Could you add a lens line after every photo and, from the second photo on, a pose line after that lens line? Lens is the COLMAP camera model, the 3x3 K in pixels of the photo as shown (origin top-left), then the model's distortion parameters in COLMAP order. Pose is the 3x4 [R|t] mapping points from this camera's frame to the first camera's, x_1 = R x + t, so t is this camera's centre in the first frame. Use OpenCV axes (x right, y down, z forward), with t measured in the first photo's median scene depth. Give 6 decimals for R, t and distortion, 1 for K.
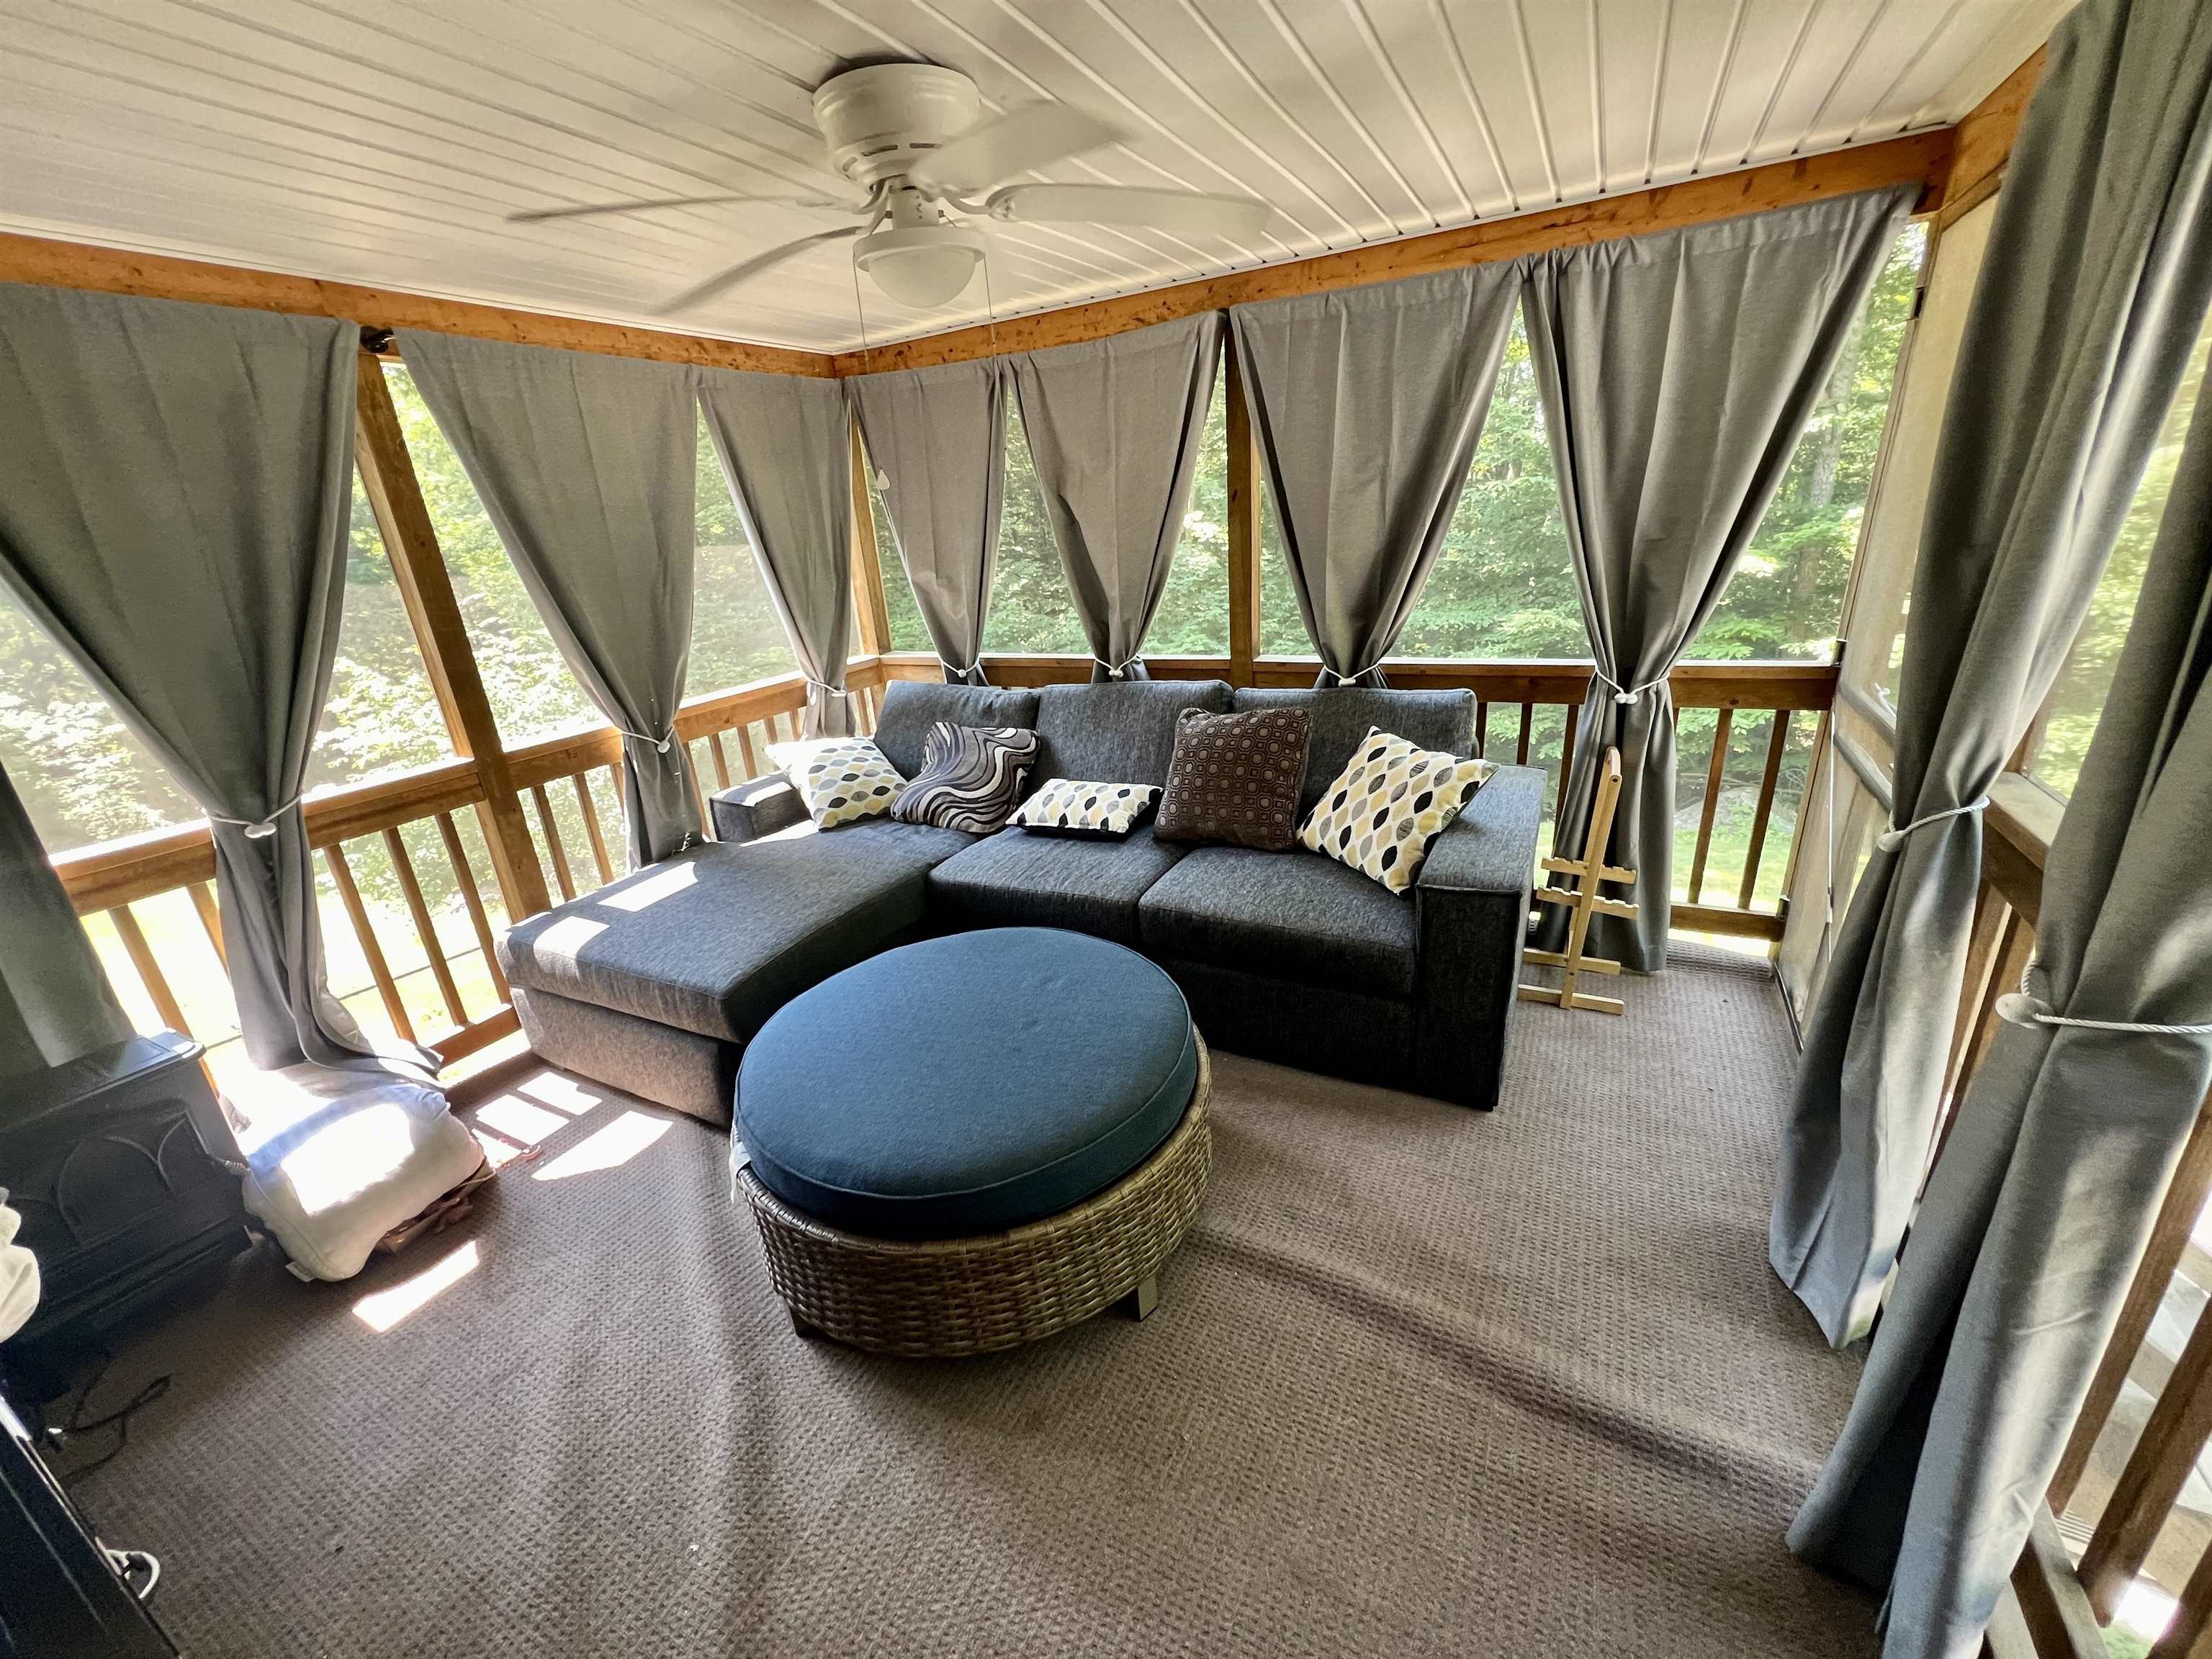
lens RADIAL K [[881.9, 0, 1102.9], [0, 881.9, 834.3], [0, 0, 1]] dist [-0.002225, 0.000769]
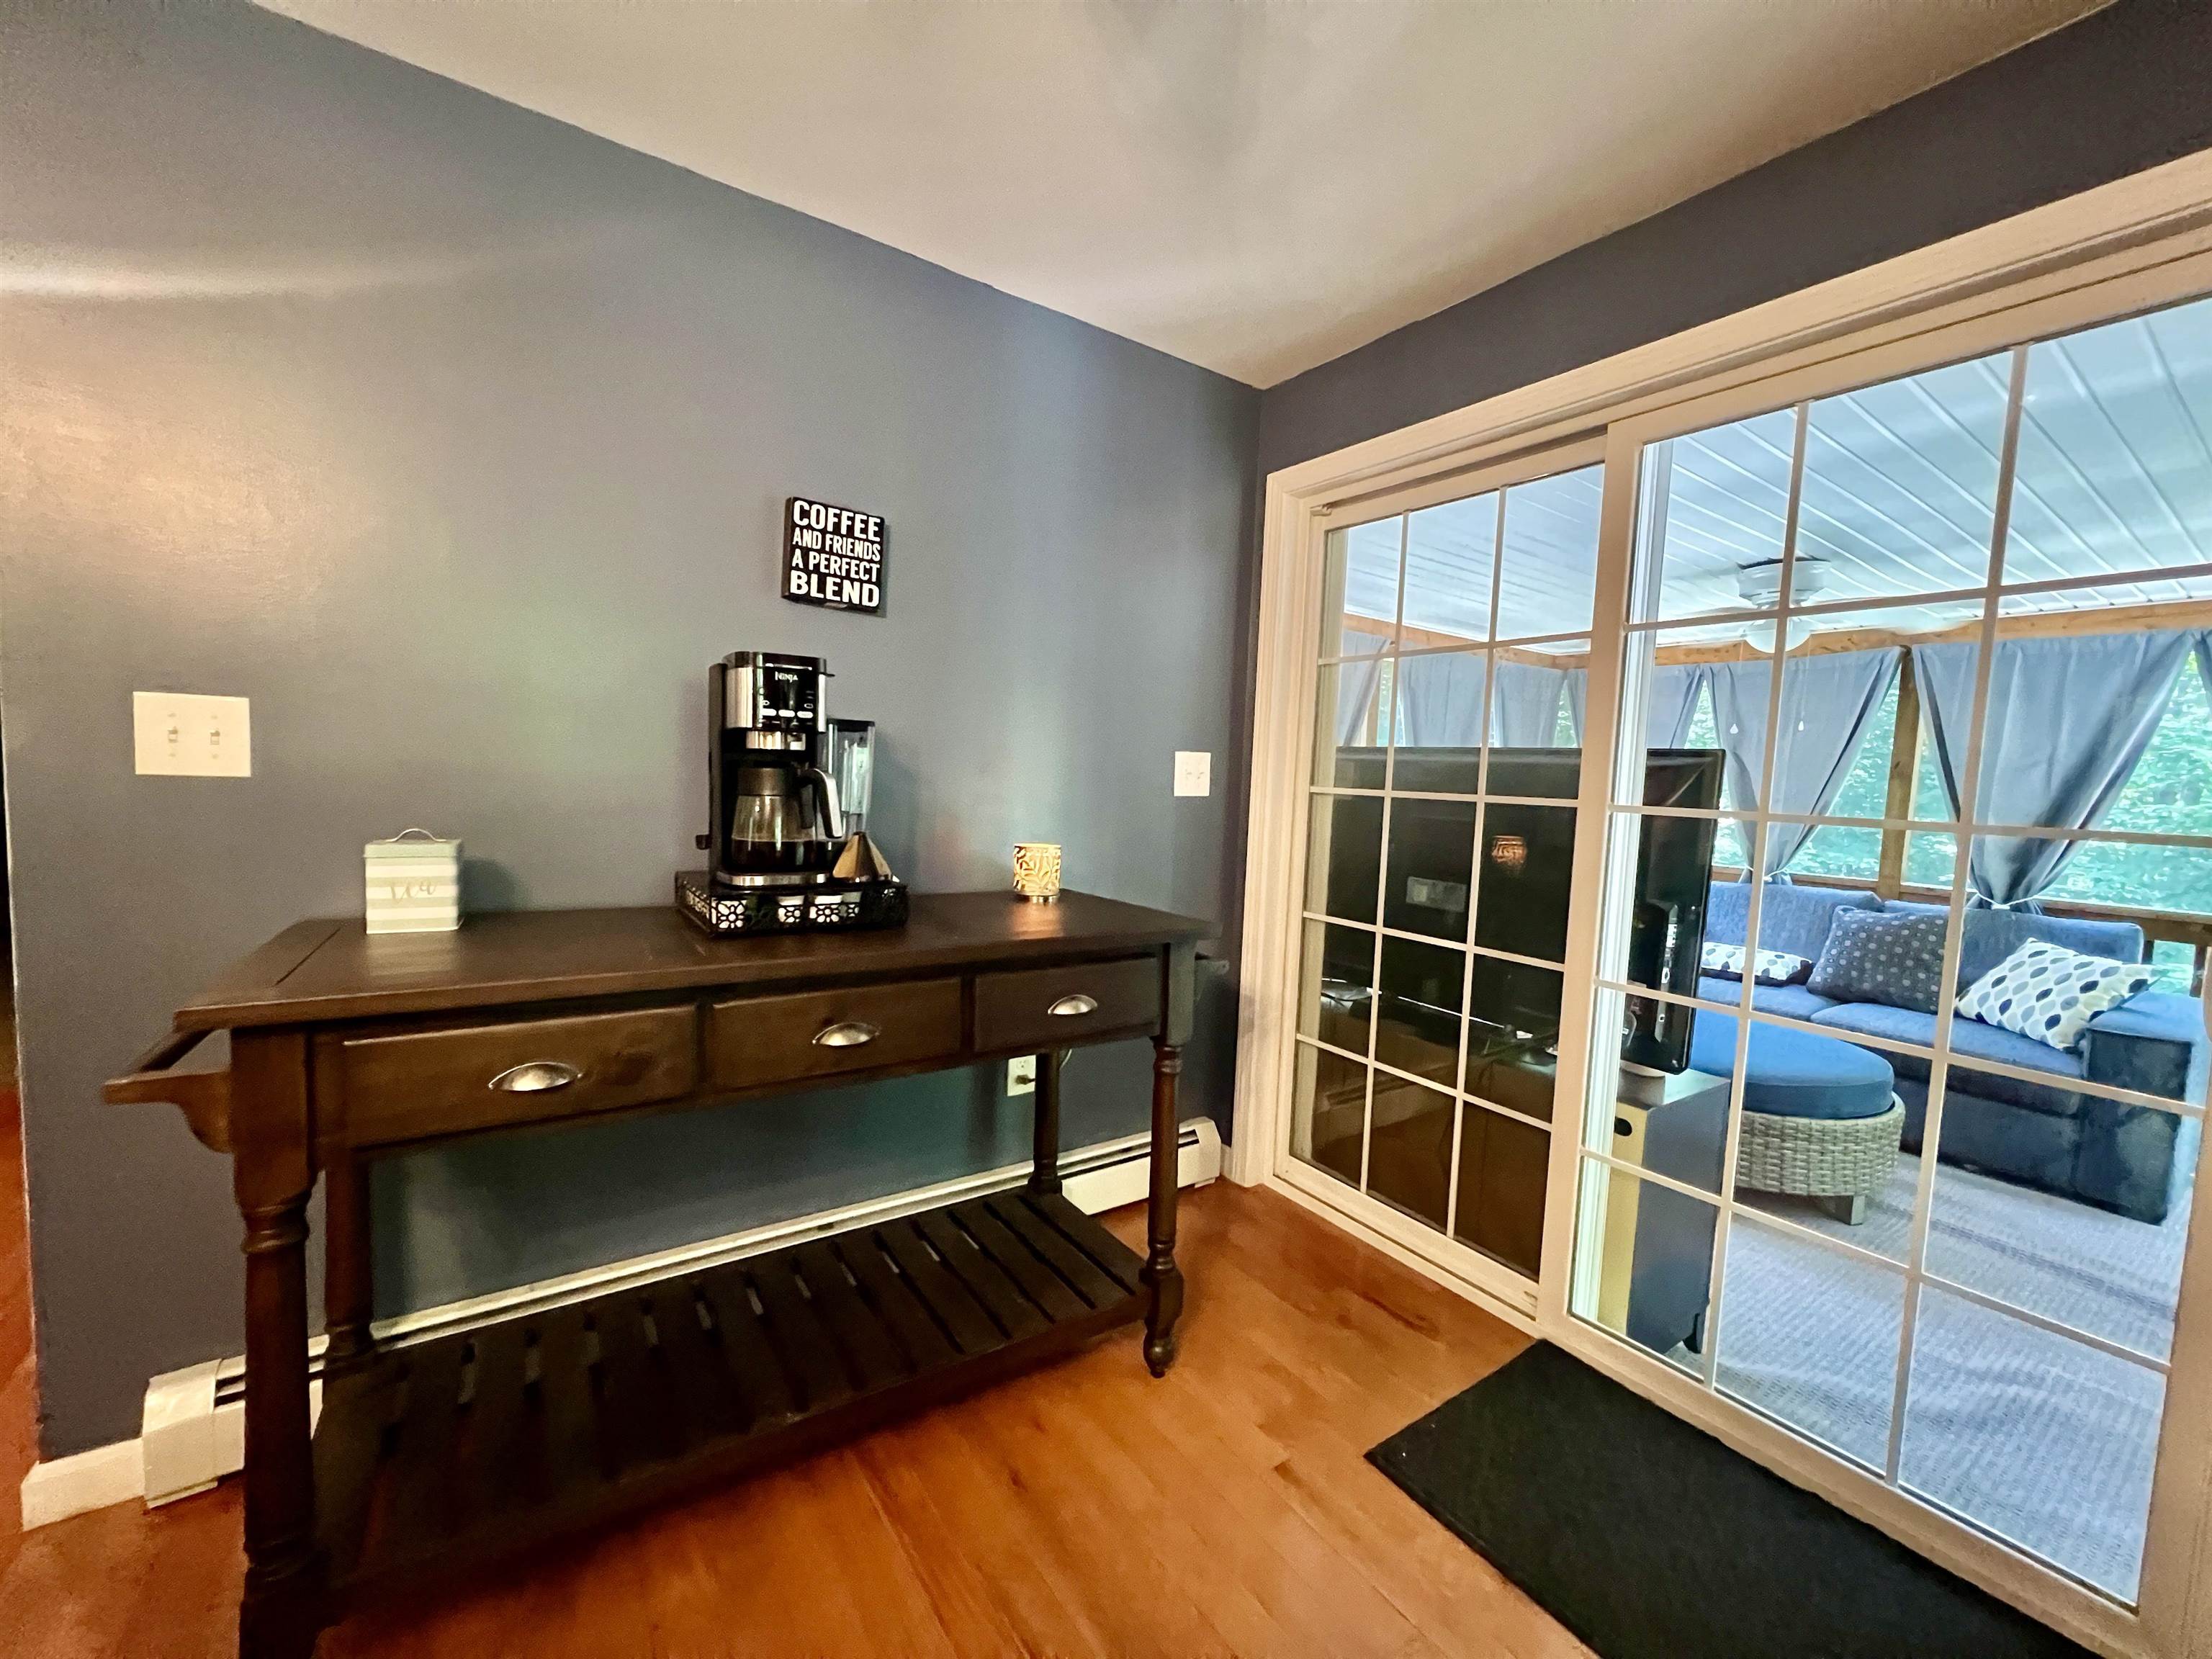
lens RADIAL K [[887.0, 0, 1104.9], [0, 887.0, 832.6], [0, 0, 1]] dist [-0.000723, 0.000625]
pose [[0.882338, 0.139757, -0.449386, -0.337514], [-0.255645, 0.944054, -0.208345, 0.356916], [0.395127, 0.298714, 0.868703, -0.733579]]
